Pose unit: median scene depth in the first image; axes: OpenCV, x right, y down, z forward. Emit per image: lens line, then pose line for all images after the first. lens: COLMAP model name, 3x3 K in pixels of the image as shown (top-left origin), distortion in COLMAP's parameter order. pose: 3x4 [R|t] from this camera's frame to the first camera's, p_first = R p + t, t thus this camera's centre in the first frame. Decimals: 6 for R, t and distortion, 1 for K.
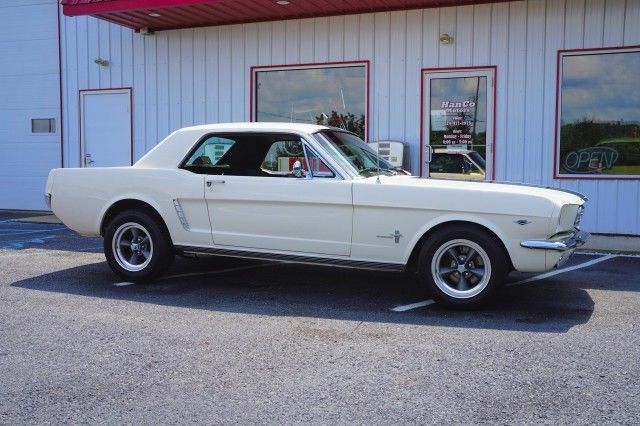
lens RADIAL K [[661.2, 0, 320.7], [0, 661.2, 211.0], [0, 0, 1]] dist [0.001708, 0.000000]
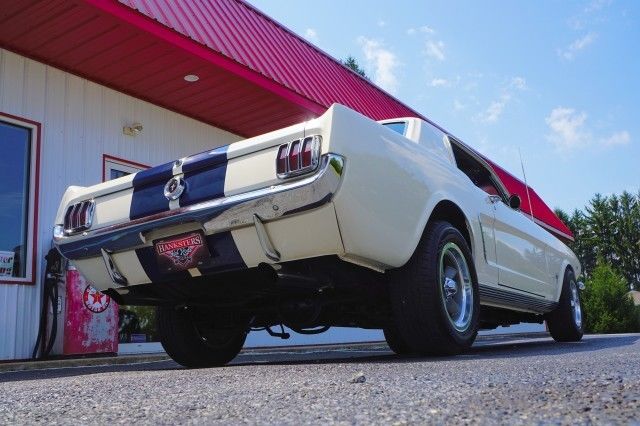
lens RADIAL K [[620.6, 0, 319.4], [0, 620.6, 213.7], [0, 0, 1]] dist [-0.023234, 0.000000]
pose [[0.201278, 0.194100, 0.960111, -0.547015], [0.133107, 0.965659, -0.223126, 0.063722], [-0.970448, 0.172708, 0.168530, 0.679546]]
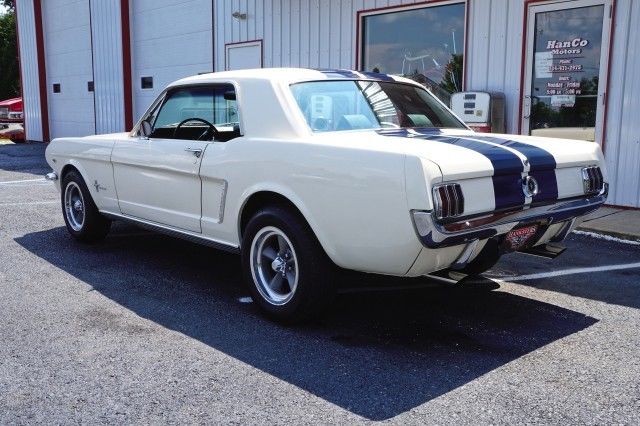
lens RADIAL K [[645.5, 0, 324.4], [0, 645.5, 206.0], [0, 0, 1]] dist [-0.006873, 0.000000]
pose [[0.901299, 0.066526, -0.428058, 0.308893], [-0.034780, 0.996061, 0.081570, -0.022032], [0.431799, -0.058631, 0.900062, 0.179970]]
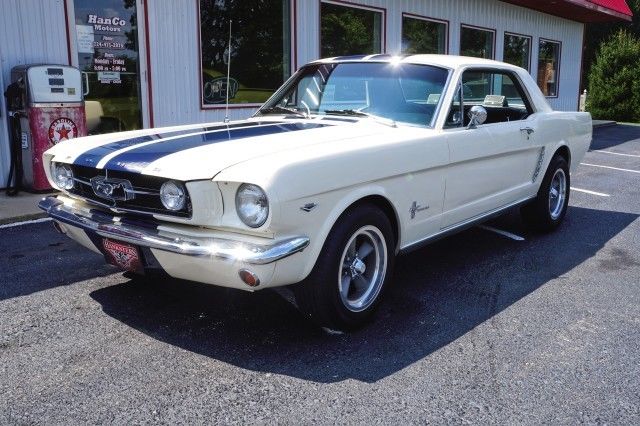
lens RADIAL K [[645.5, 0, 321.1], [0, 645.5, 212.6], [0, 0, 1]] dist [-0.006873, 0.000000]
pose [[0.262520, -0.190065, 0.946022, -0.541770], [0.065892, 0.981651, 0.178938, -0.059098], [-0.962674, 0.015360, 0.270227, 0.577330]]
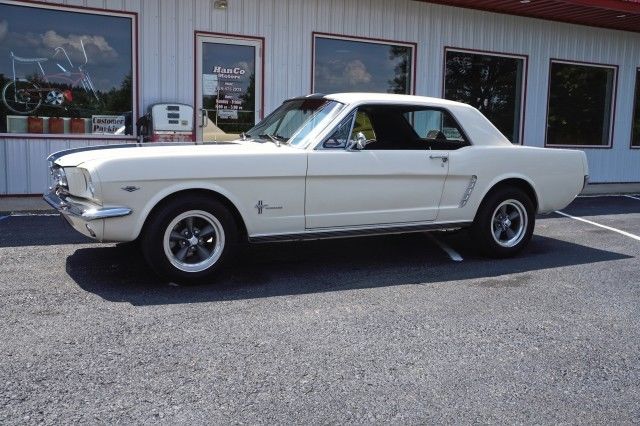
lens RADIAL K [[645.5, 0, 320.2], [0, 645.5, 213.8], [0, 0, 1]] dist [-0.006873, 0.000000]
pose [[0.646090, -0.086780, 0.758312, -0.516507], [0.030086, 0.995639, 0.088306, -0.024510], [-0.762668, -0.034239, 0.645883, 0.247156]]
